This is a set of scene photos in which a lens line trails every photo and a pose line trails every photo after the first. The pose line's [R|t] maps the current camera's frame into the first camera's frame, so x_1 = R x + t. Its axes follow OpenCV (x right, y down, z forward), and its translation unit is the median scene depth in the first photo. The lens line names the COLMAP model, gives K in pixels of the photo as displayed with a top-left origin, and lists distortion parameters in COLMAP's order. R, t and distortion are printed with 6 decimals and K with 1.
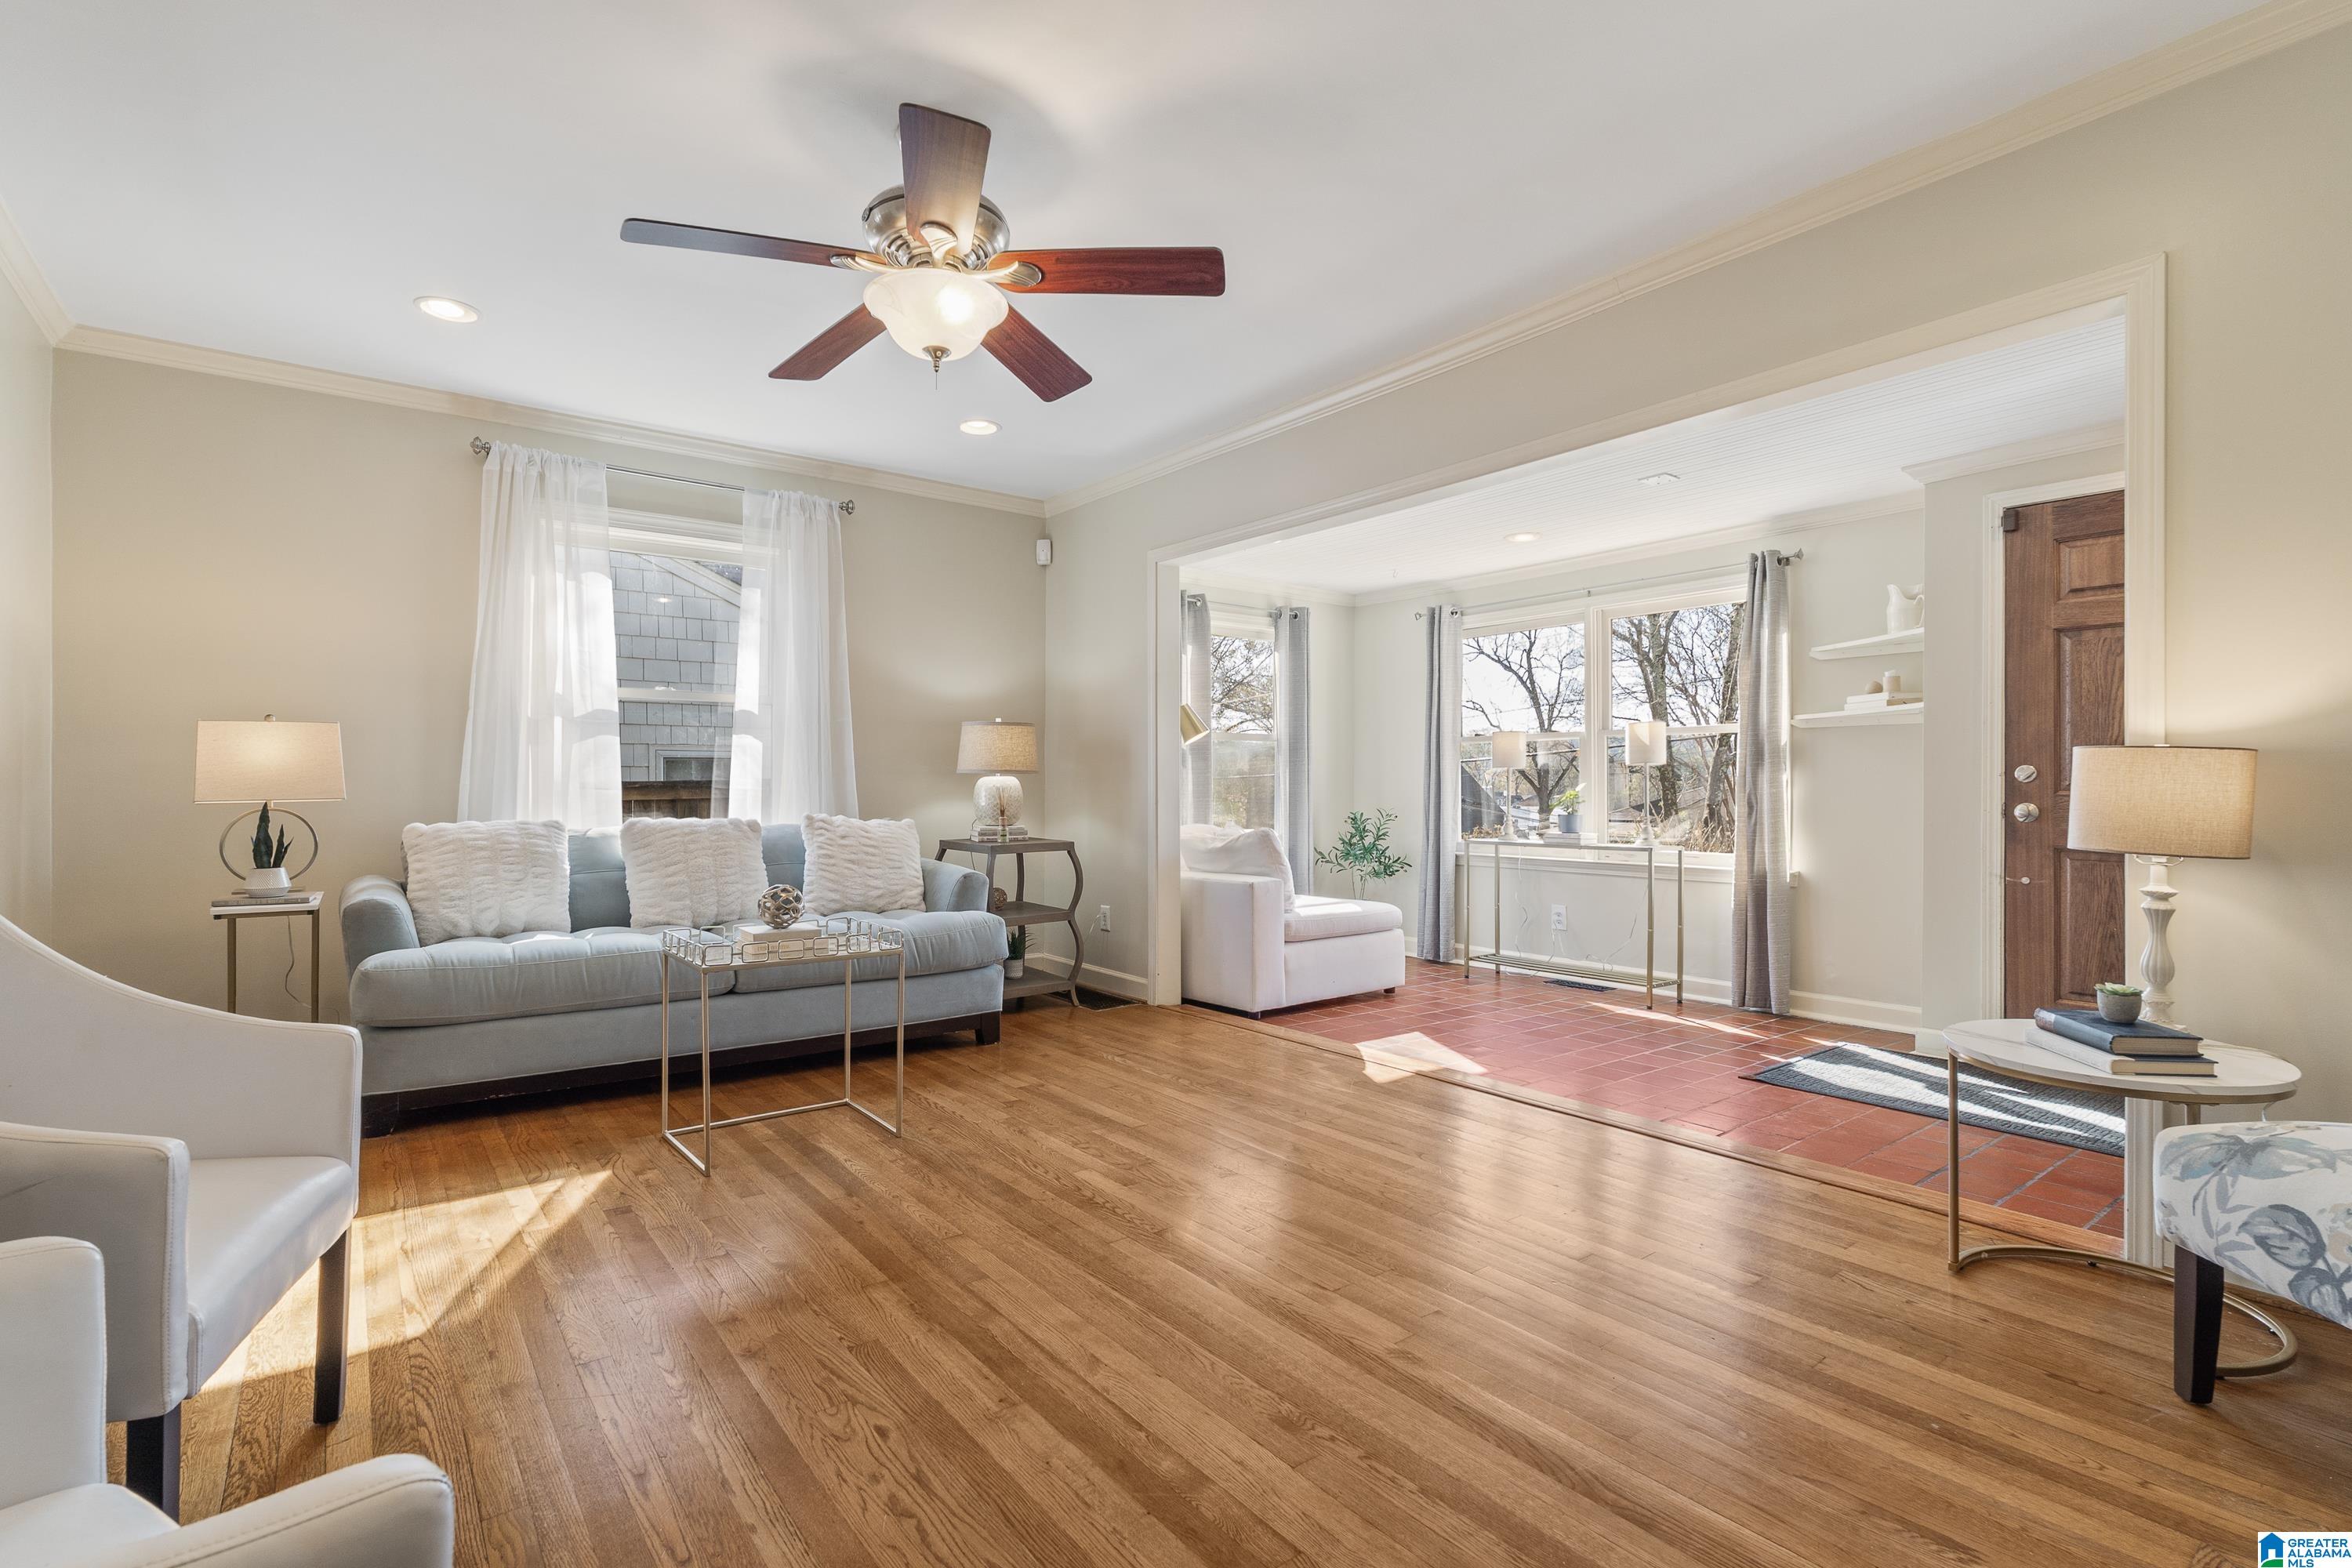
lens RADIAL K [[1095.1, 0, 1136.3], [0, 1095.1, 782.5], [0, 0, 1]] dist [-0.003658, -0.000795]
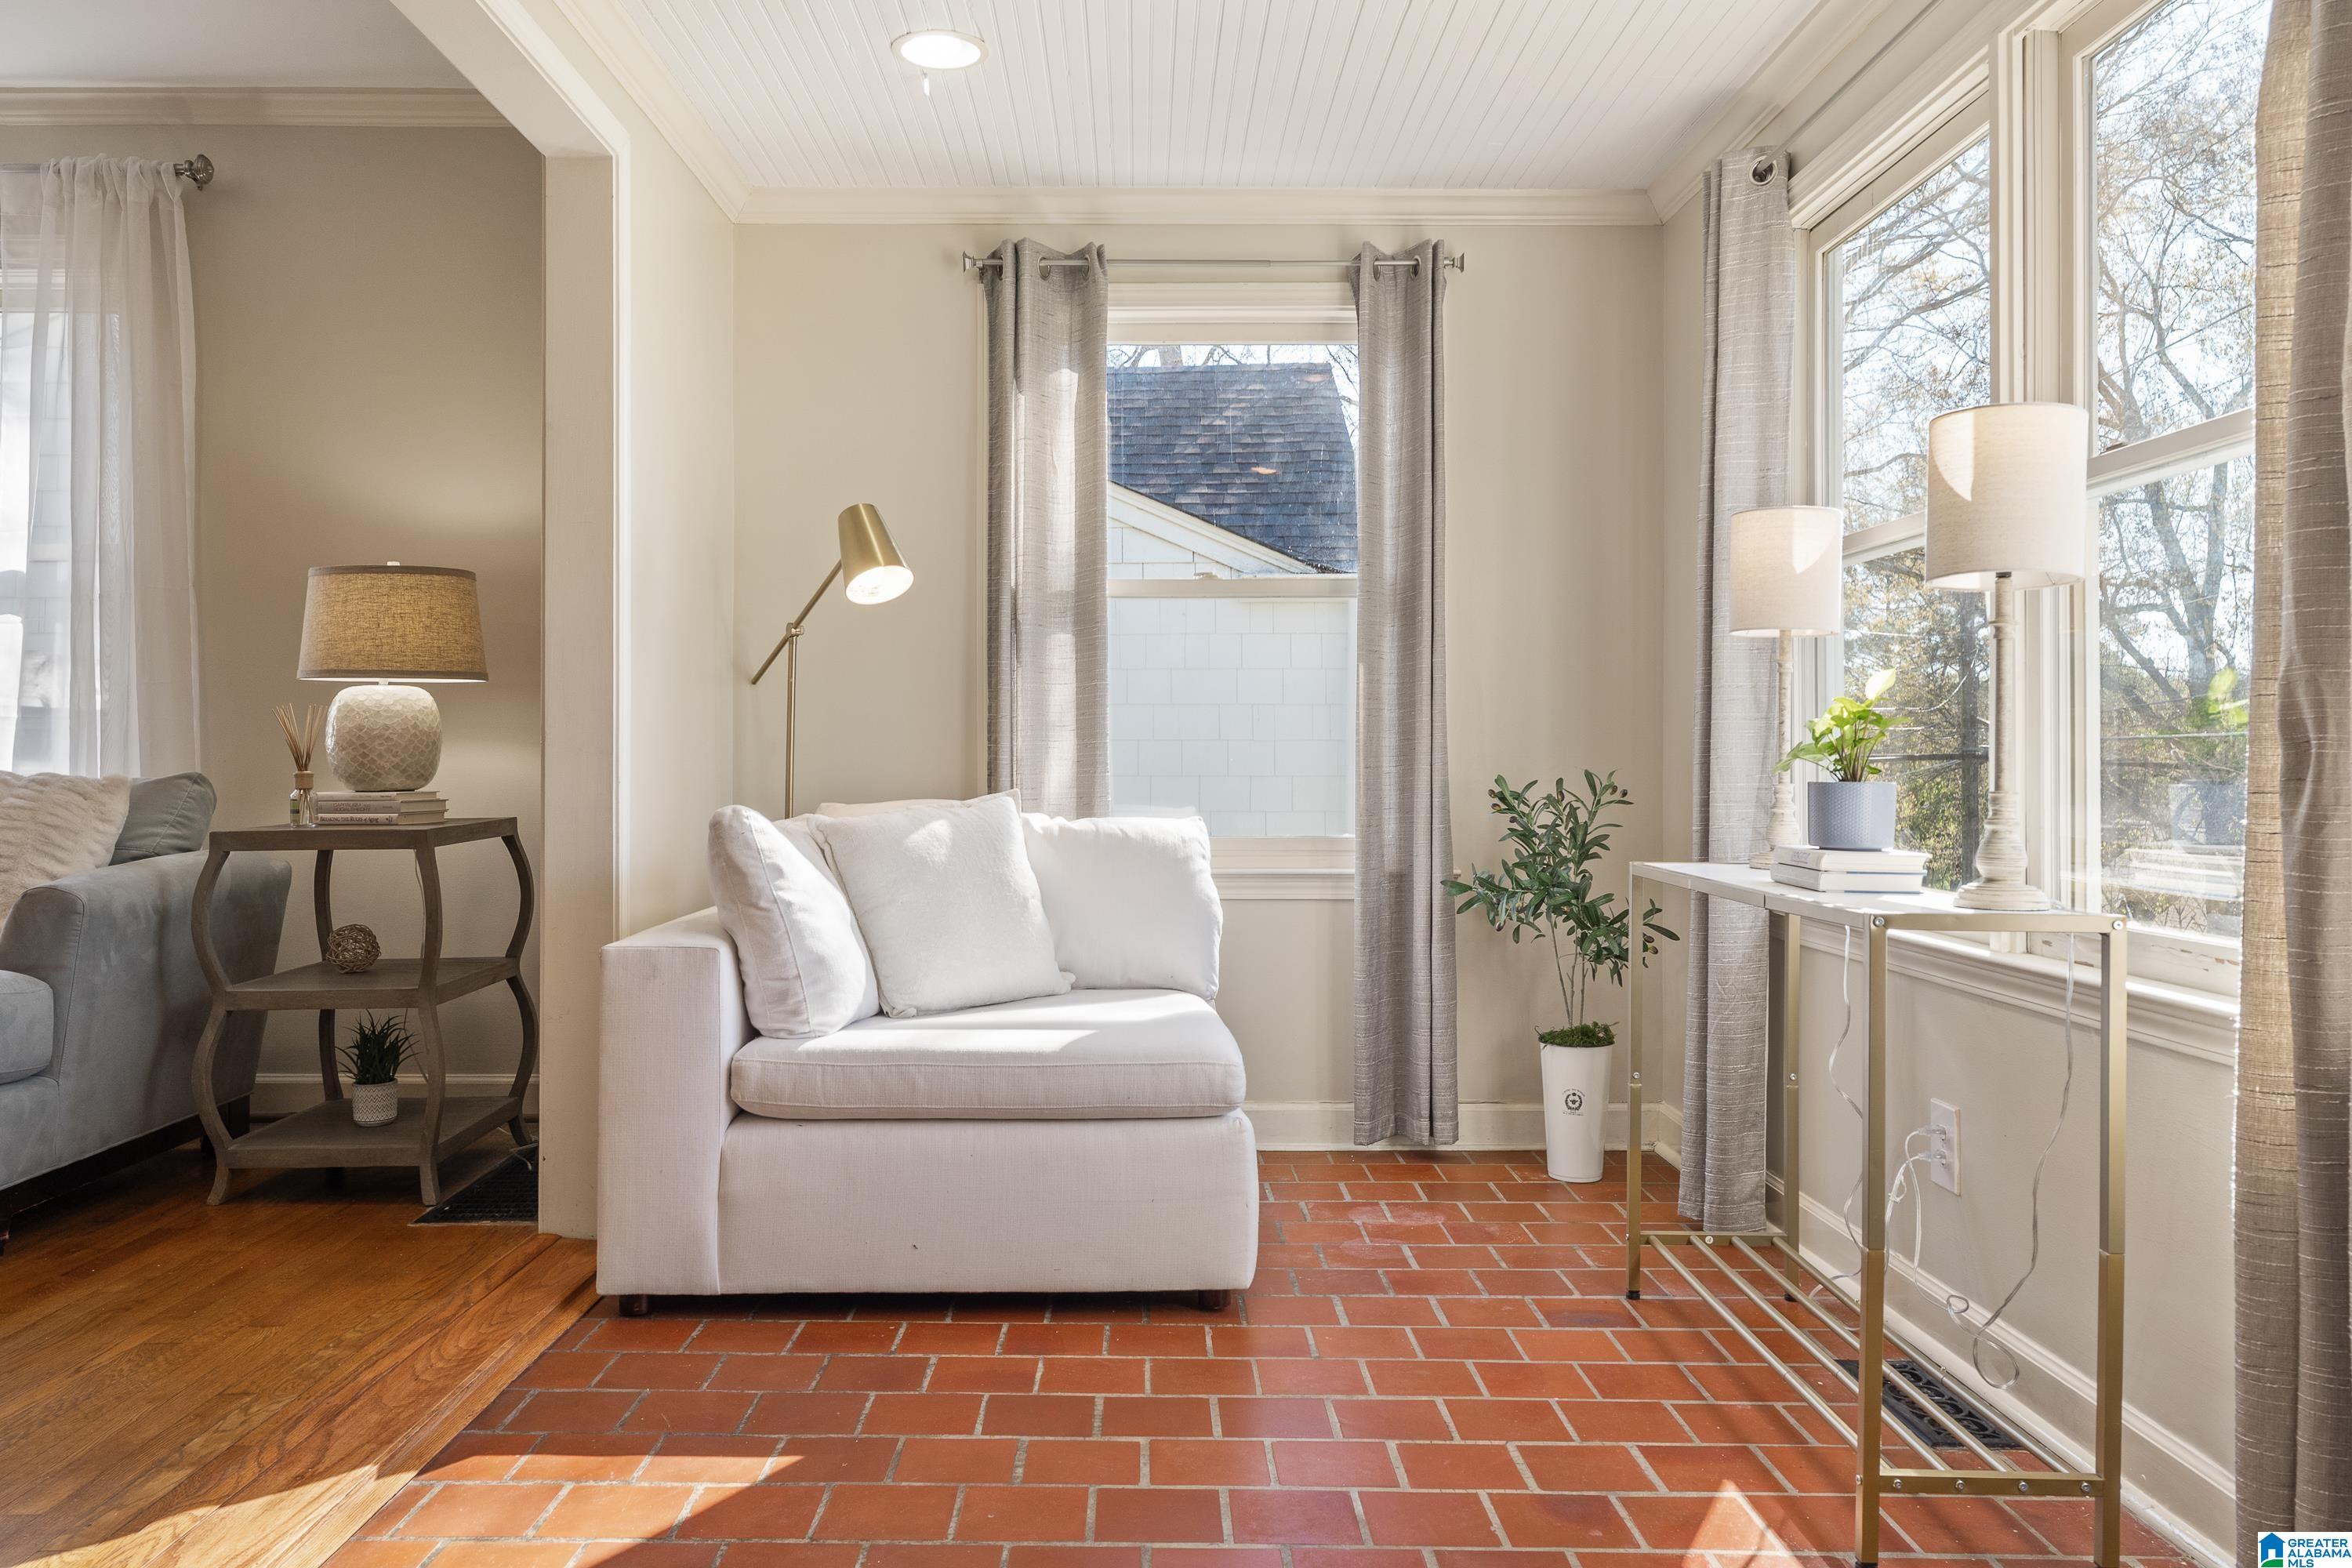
lens RADIAL K [[1773.5, 0, 1175.2], [0, 1773.5, 745.7], [0, 0, 1]] dist [0.002496, 0.009004]
pose [[0.800914, -0.002553, -0.598774, 0.692972], [0.002379, 0.999997, -0.001082, 0.024934], [0.598775, -0.000558, 0.800917, 0.692093]]
